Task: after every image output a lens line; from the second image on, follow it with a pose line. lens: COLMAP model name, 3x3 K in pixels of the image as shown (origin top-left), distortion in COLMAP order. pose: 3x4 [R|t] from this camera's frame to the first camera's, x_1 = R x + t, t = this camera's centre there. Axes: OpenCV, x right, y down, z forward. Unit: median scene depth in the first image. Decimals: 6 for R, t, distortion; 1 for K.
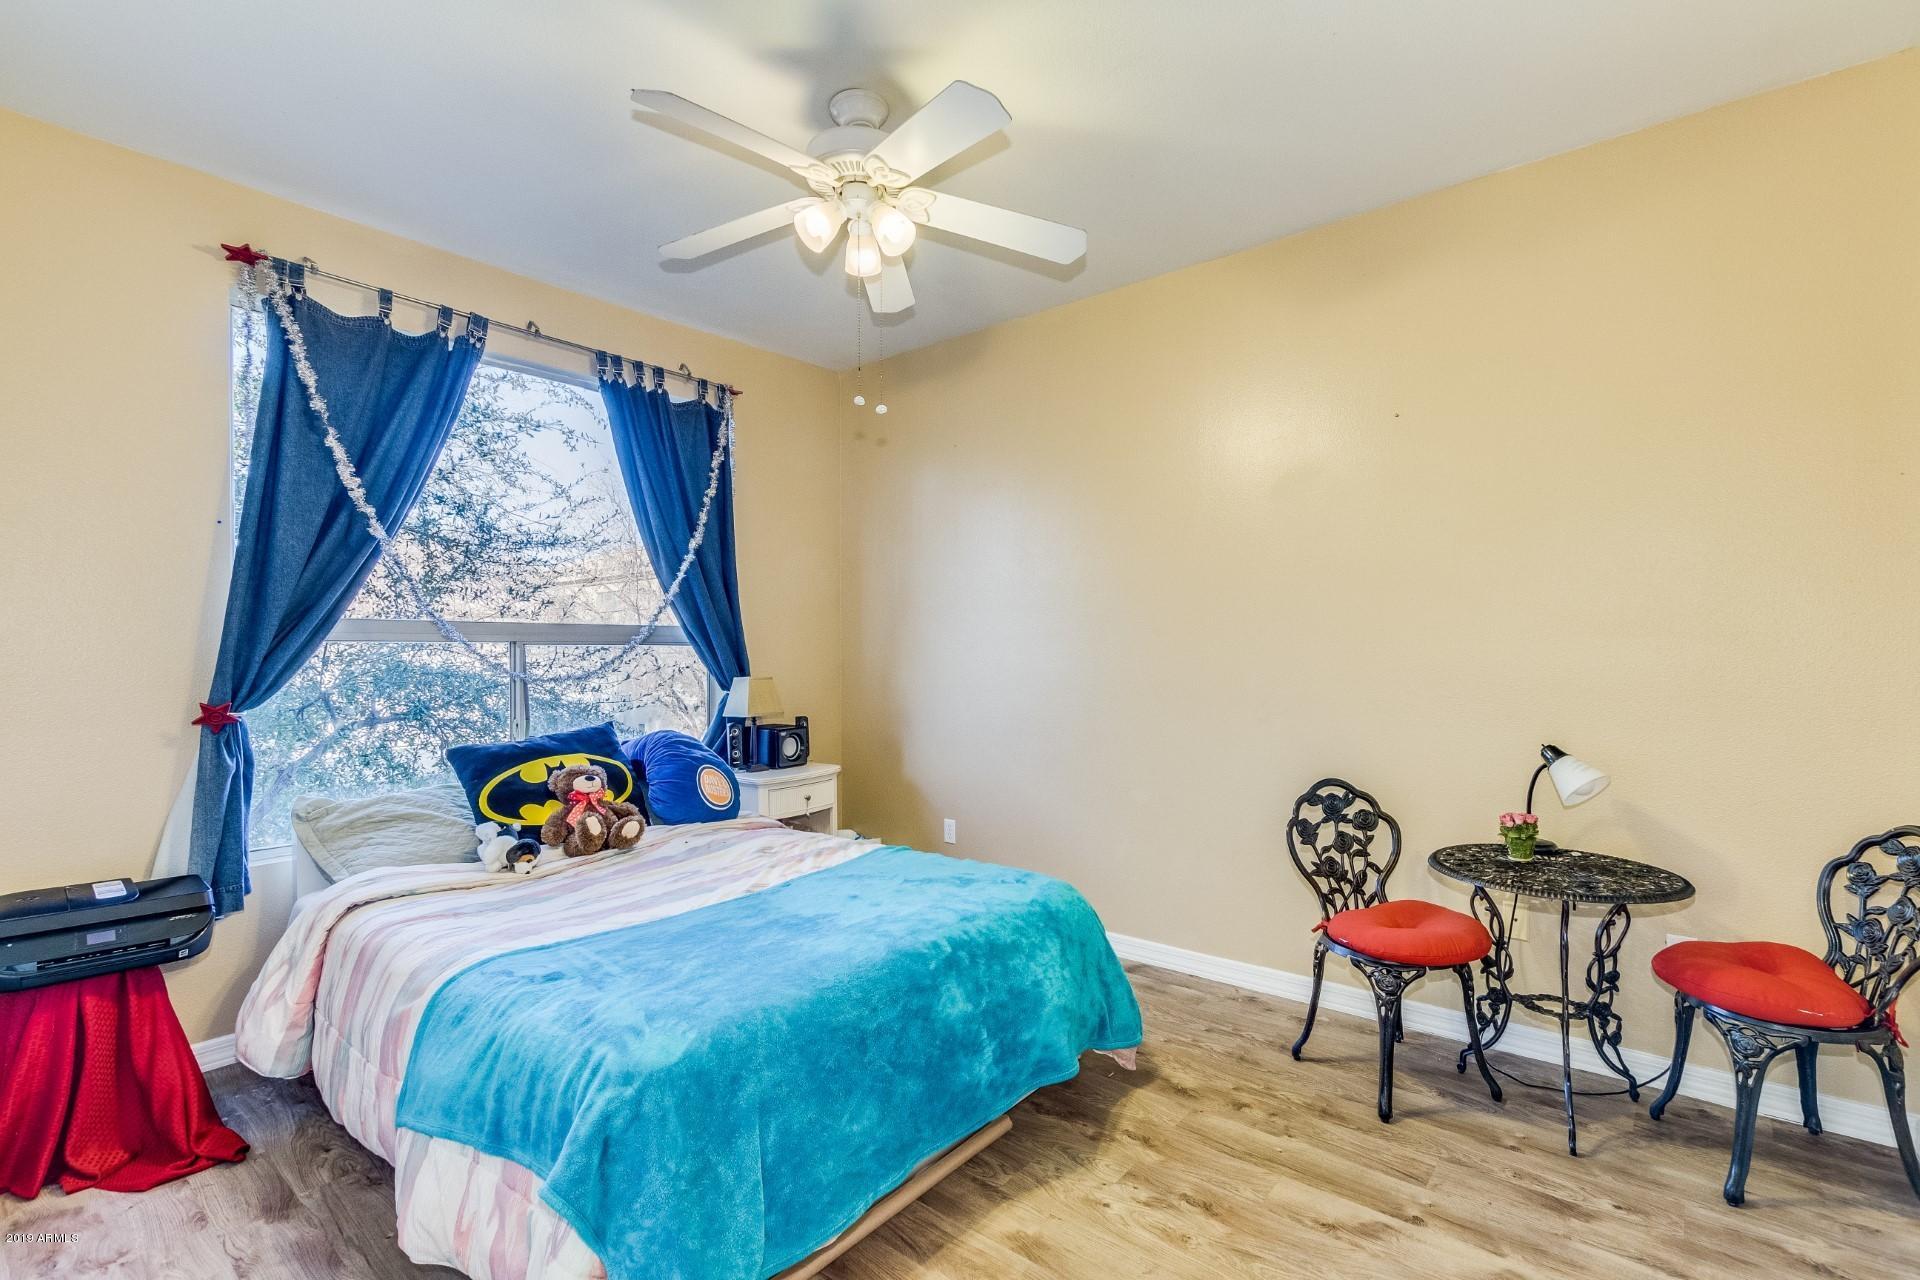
lens RADIAL K [[895.8, 0, 975.6], [0, 895.8, 641.3], [0, 0, 1]] dist [0.002813, -0.000160]
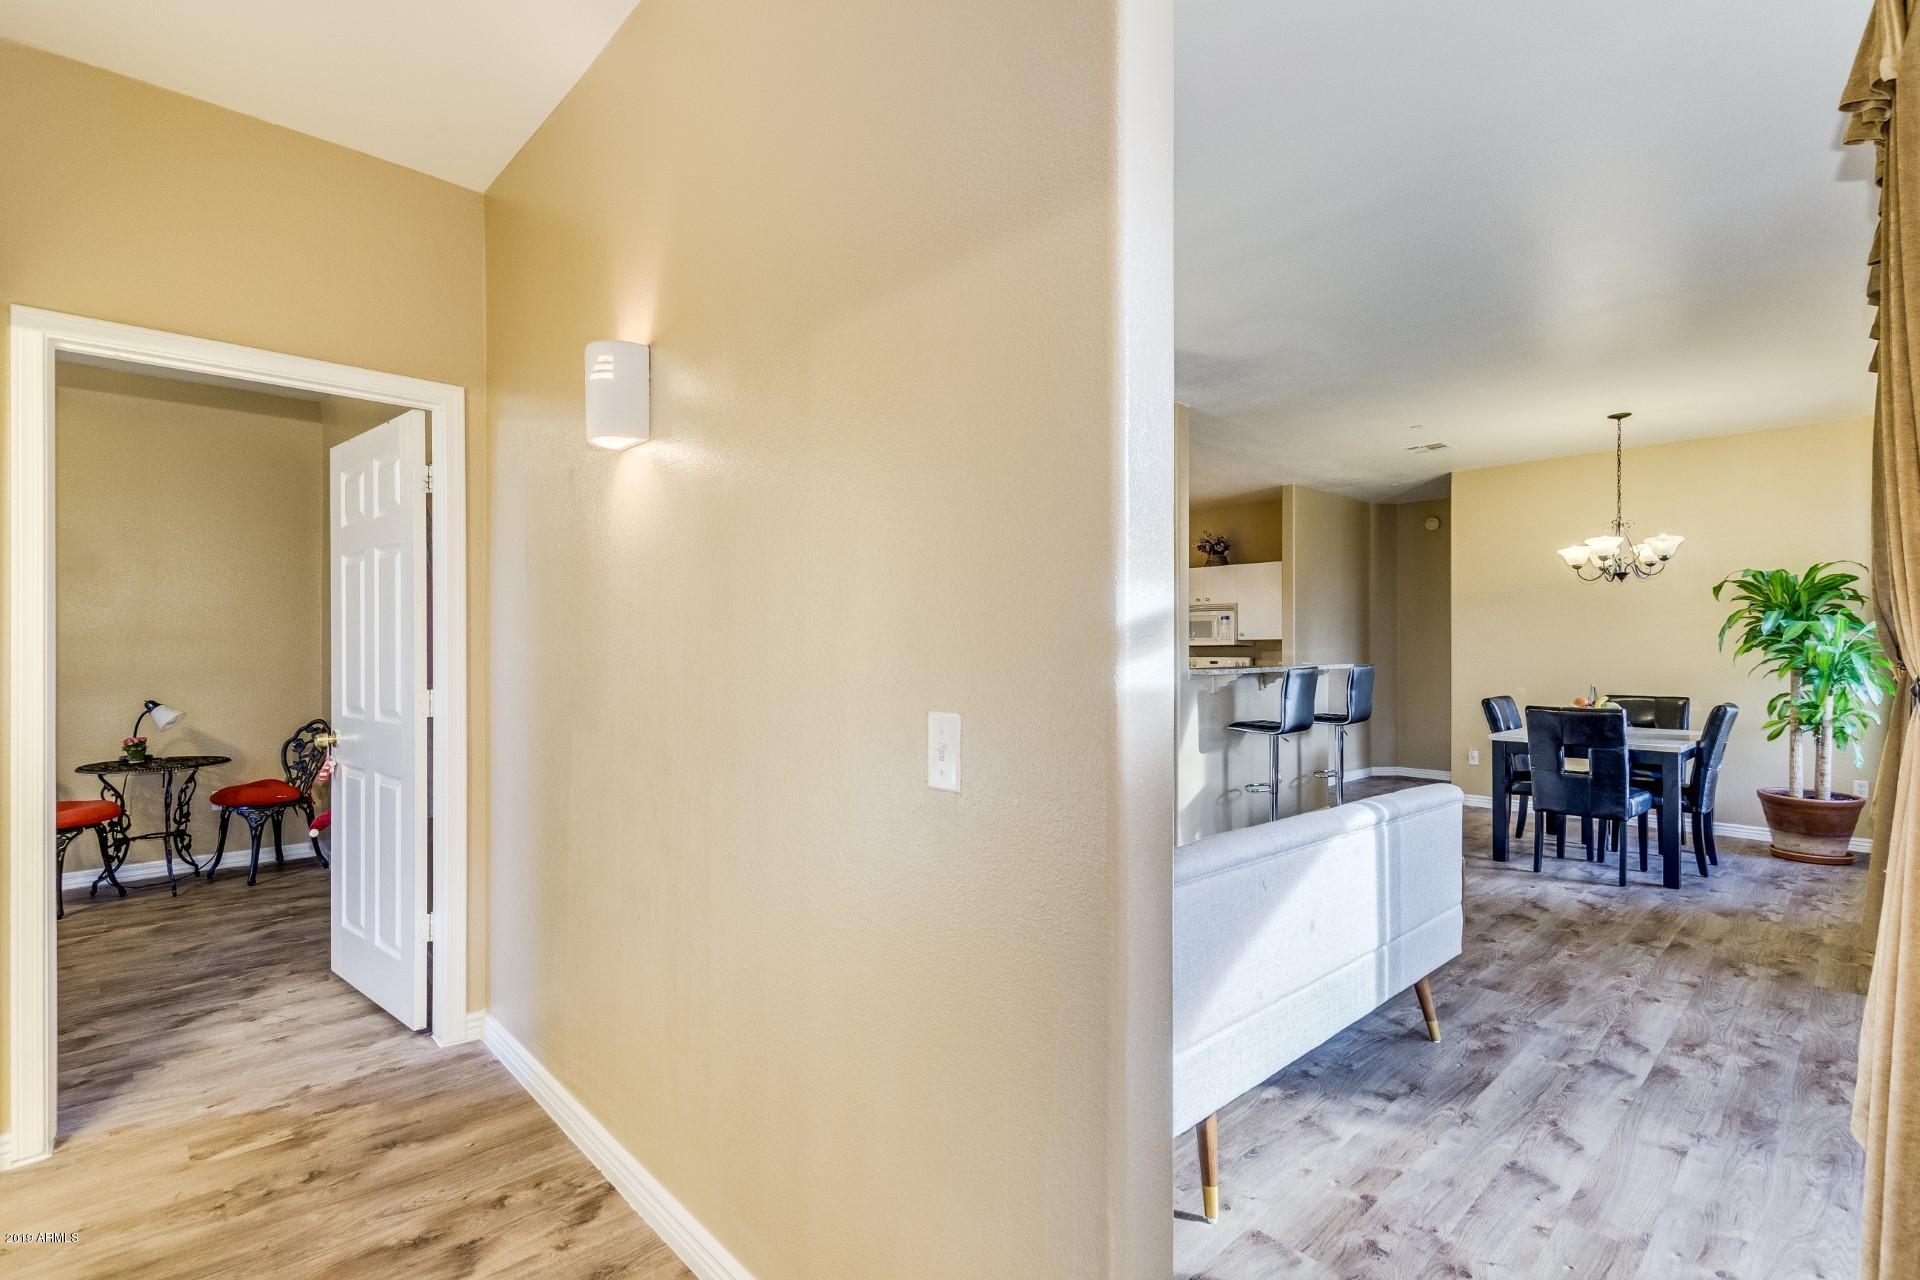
lens RADIAL K [[895.8, 0, 974.3], [0, 895.8, 647.4], [0, 0, 1]] dist [0.002813, -0.000160]
pose [[0.146159, -0.010349, 0.989207, -0.987156], [0.005194, 0.999940, 0.009694, -0.005168], [-0.989247, 0.003721, 0.146204, -1.004146]]
